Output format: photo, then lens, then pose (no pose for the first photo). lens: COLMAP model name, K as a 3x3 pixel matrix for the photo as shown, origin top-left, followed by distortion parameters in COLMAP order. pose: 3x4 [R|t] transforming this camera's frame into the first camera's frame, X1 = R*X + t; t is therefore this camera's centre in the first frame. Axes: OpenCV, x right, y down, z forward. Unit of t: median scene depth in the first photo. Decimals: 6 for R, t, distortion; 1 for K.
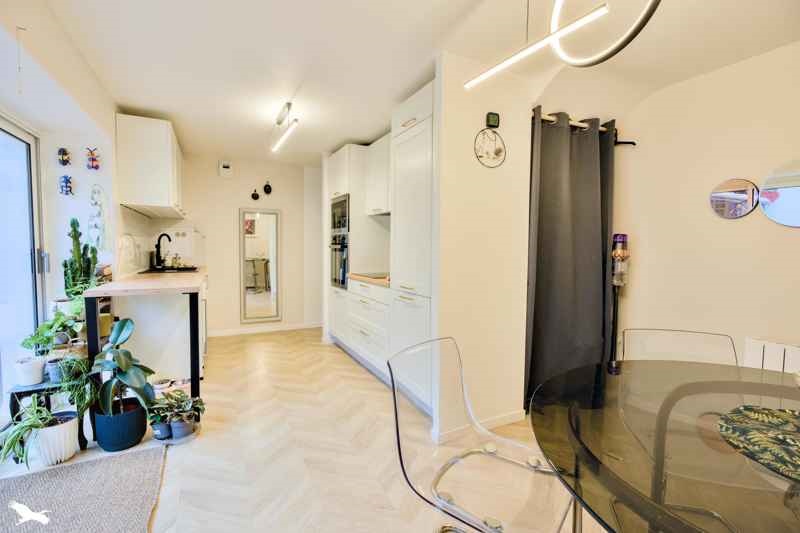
lens RADIAL K [[360.6, 0, 400.0], [0, 360.6, 266.5], [0, 0, 1]] dist [-0.000176, 0.000011]
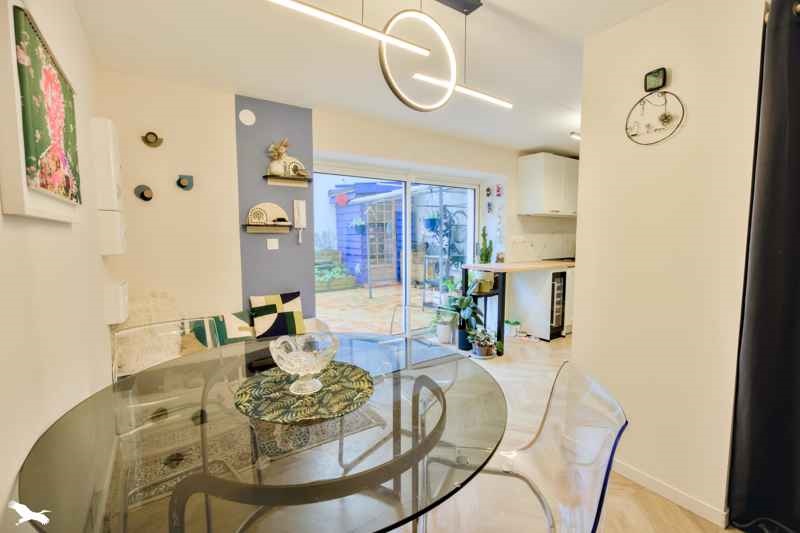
lens RADIAL K [[360.6, 0, 400.0], [0, 360.6, 266.5], [0, 0, 1]] dist [-0.000176, 0.000011]
pose [[0.140371, 0.074111, -0.987321, 0.829892], [-0.050007, 0.996453, 0.067687, -0.032103], [0.988835, 0.039871, 0.143580, 0.318090]]
